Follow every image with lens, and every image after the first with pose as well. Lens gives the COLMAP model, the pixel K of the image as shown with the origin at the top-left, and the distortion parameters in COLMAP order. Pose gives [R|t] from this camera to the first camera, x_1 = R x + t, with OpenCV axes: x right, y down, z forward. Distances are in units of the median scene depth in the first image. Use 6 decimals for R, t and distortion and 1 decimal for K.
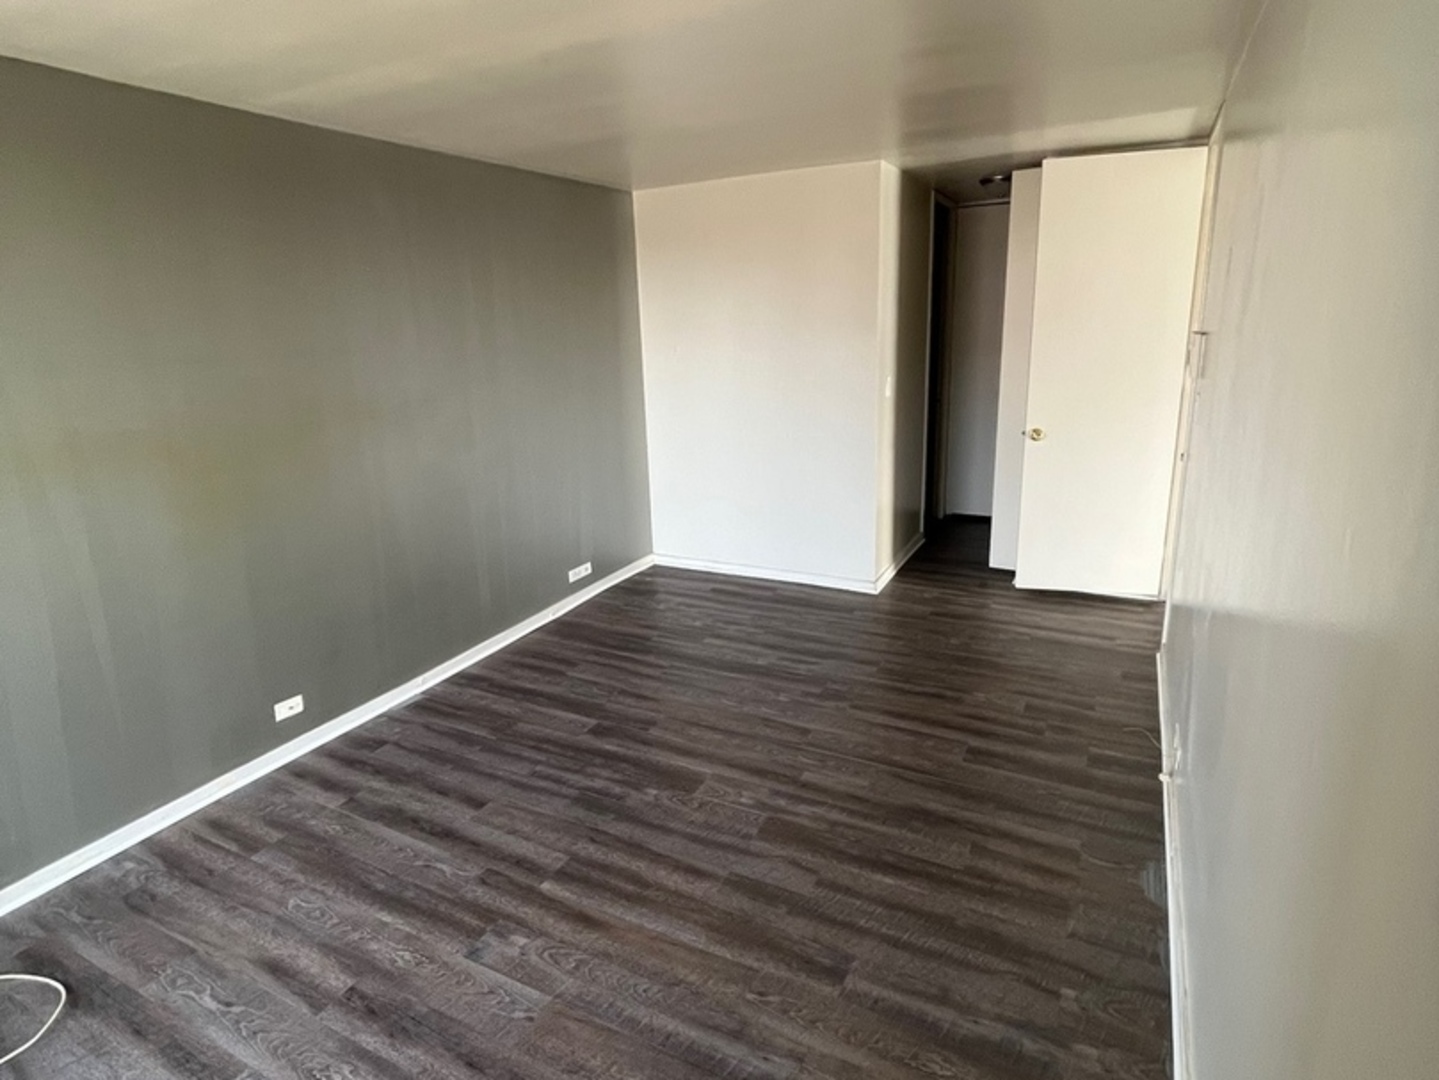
lens RADIAL K [[763.4, 0, 719.5], [0, 763.4, 540.0], [0, 0, 1]] dist [-0.003185, -0.000338]
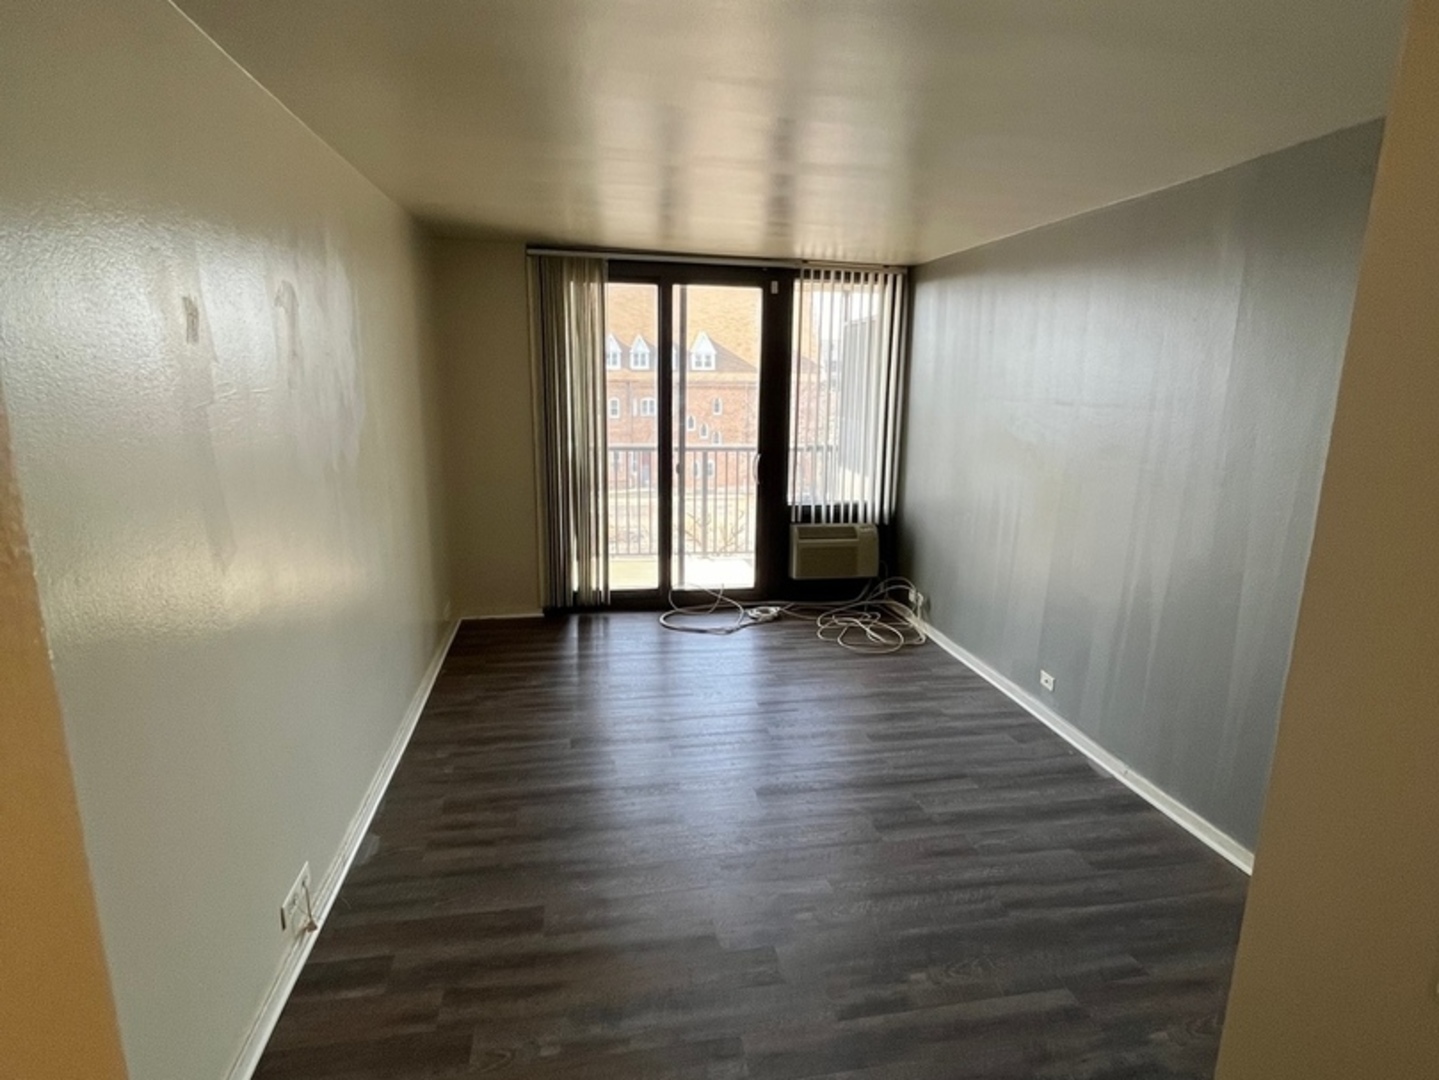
lens RADIAL K [[763.4, 0, 719.5], [0, 763.4, 540.0], [0, 0, 1]] dist [-0.003185, -0.000338]
pose [[-0.785875, 0.153555, -0.599018, 0.564048], [-0.153697, 0.889780, 0.429731, -0.433881], [0.598981, 0.429781, -0.675655, 1.401076]]
